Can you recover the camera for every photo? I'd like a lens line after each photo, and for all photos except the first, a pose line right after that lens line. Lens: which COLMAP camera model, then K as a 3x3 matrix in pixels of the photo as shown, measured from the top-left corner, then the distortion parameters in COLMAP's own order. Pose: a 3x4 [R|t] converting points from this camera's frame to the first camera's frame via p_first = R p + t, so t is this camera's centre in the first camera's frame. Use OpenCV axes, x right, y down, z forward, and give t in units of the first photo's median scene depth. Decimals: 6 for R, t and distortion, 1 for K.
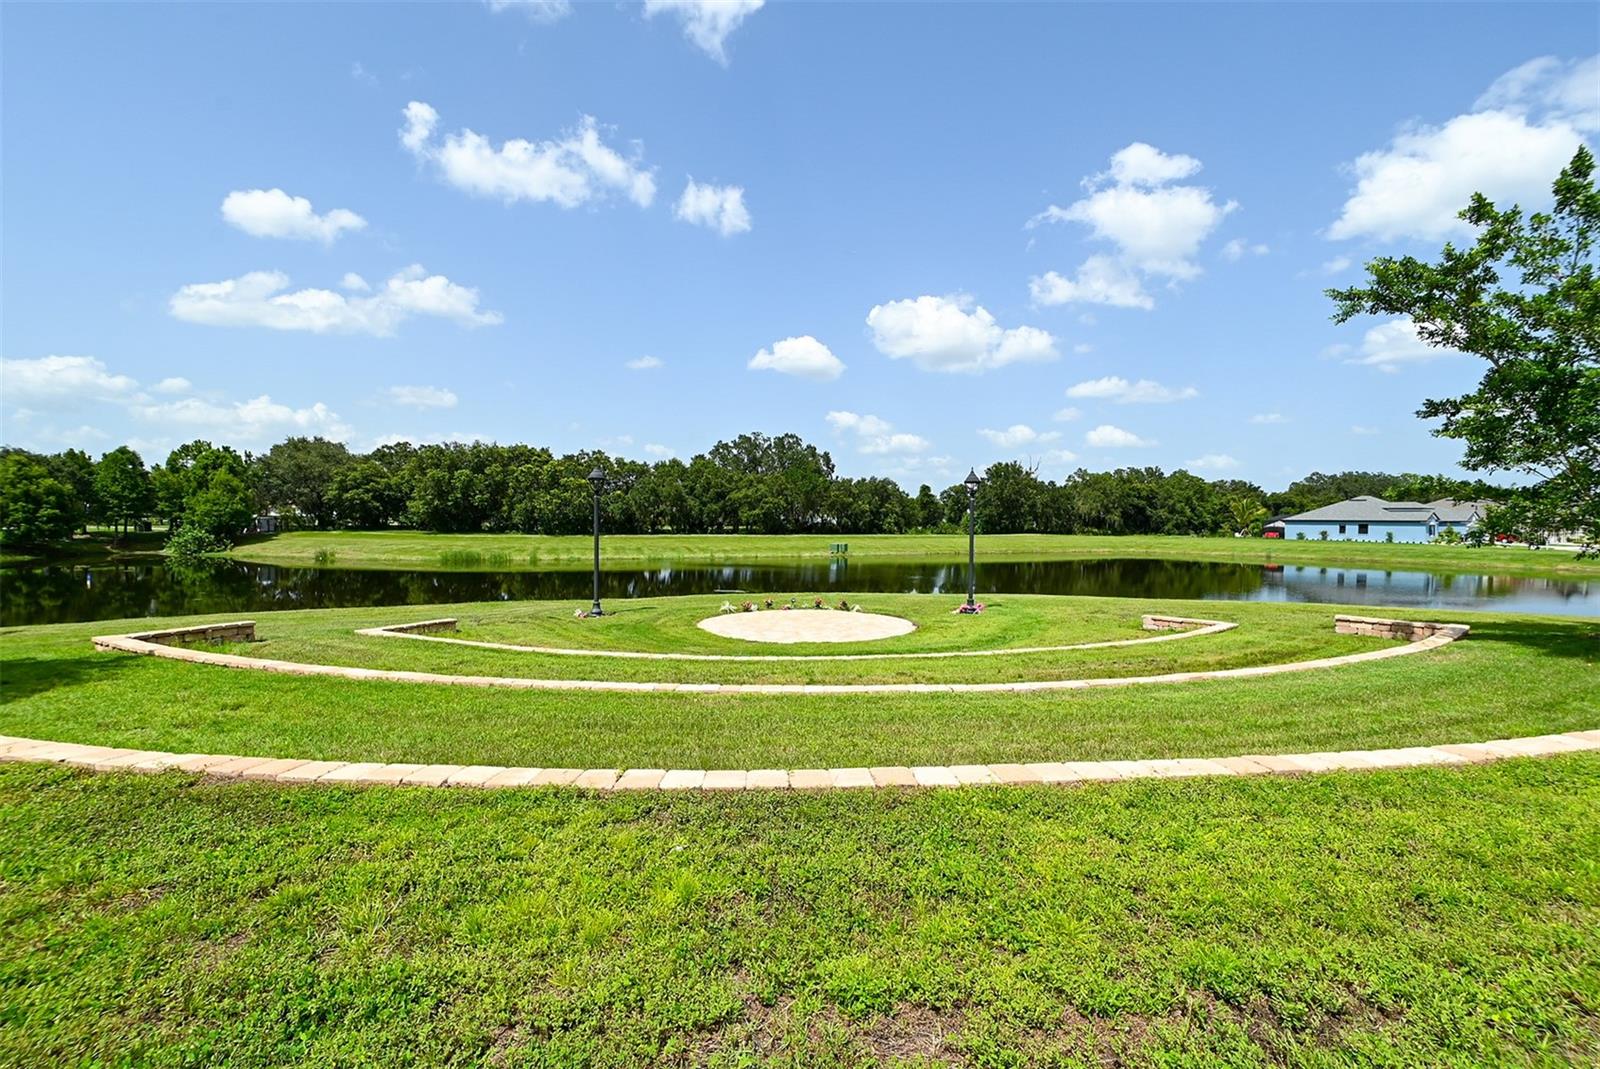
lens RADIAL K [[693.5, 0, 804.9], [0, 693.5, 529.0], [0, 0, 1]] dist [-0.001869, -0.000309]
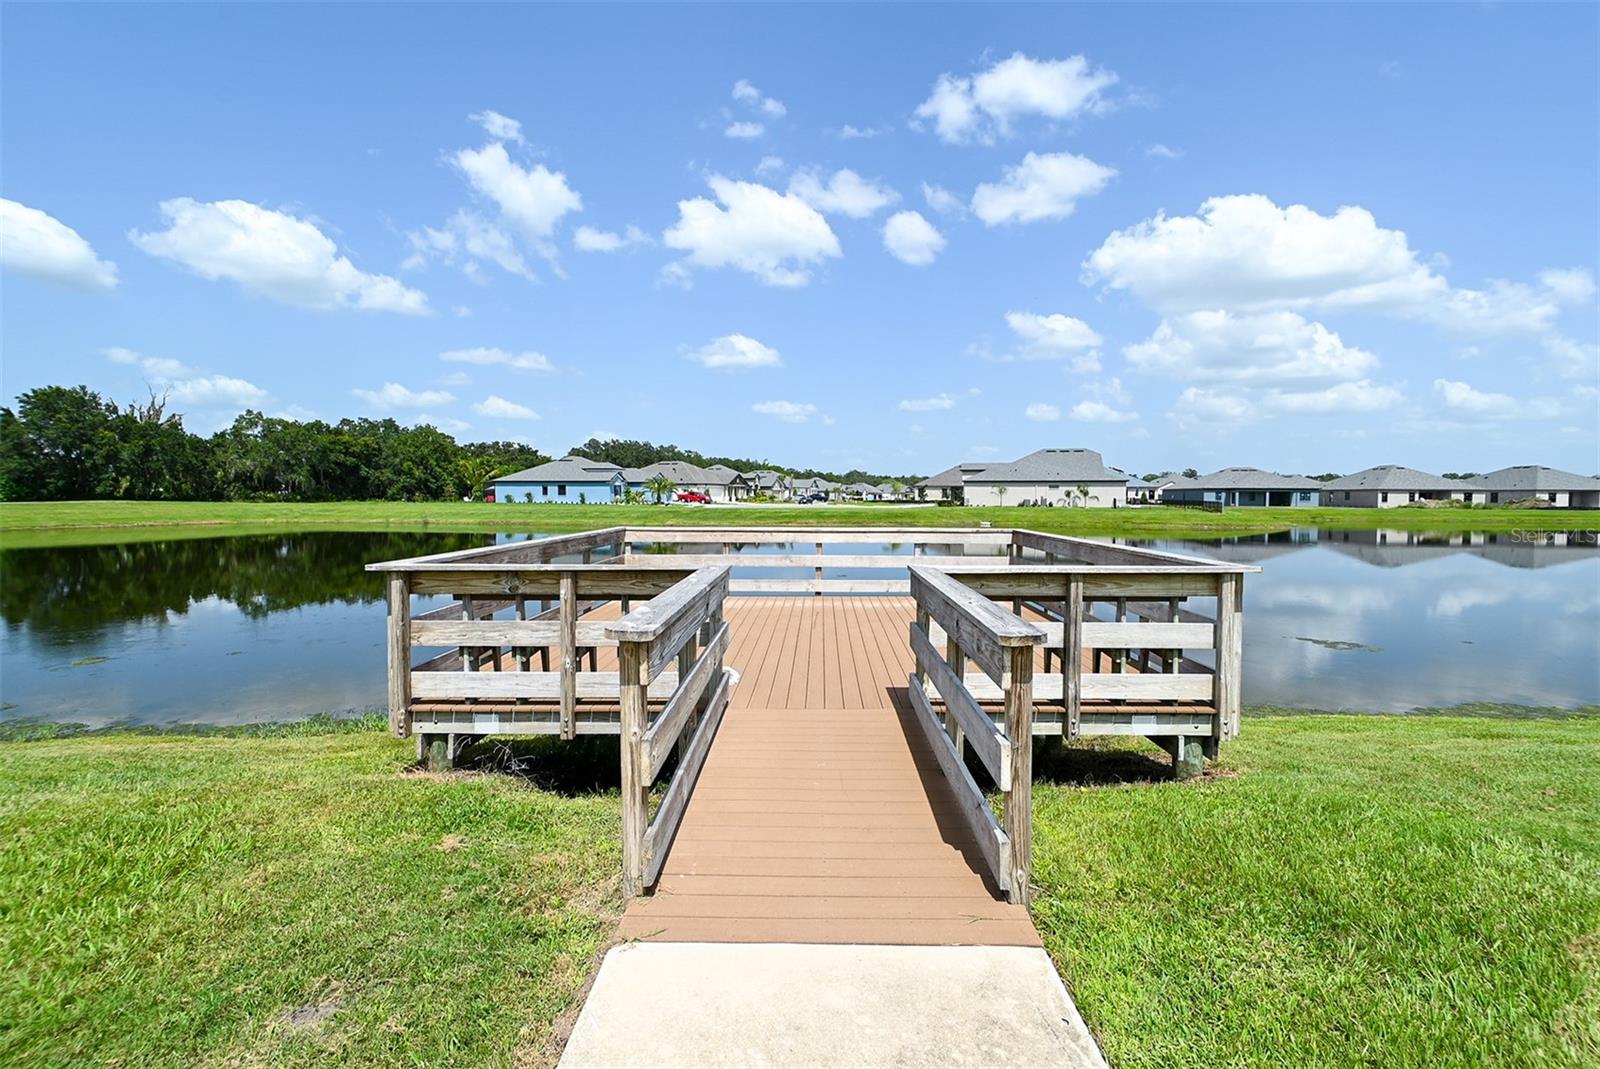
lens RADIAL K [[693.5, 0, 804.9], [0, 693.5, 529.0], [0, 0, 1]] dist [-0.001869, -0.000309]
pose [[0.688015, -0.038971, 0.724650, 0.265238], [0.012018, 0.999032, 0.042317, 0.013045], [-0.725597, -0.020406, 0.687817, 0.084139]]
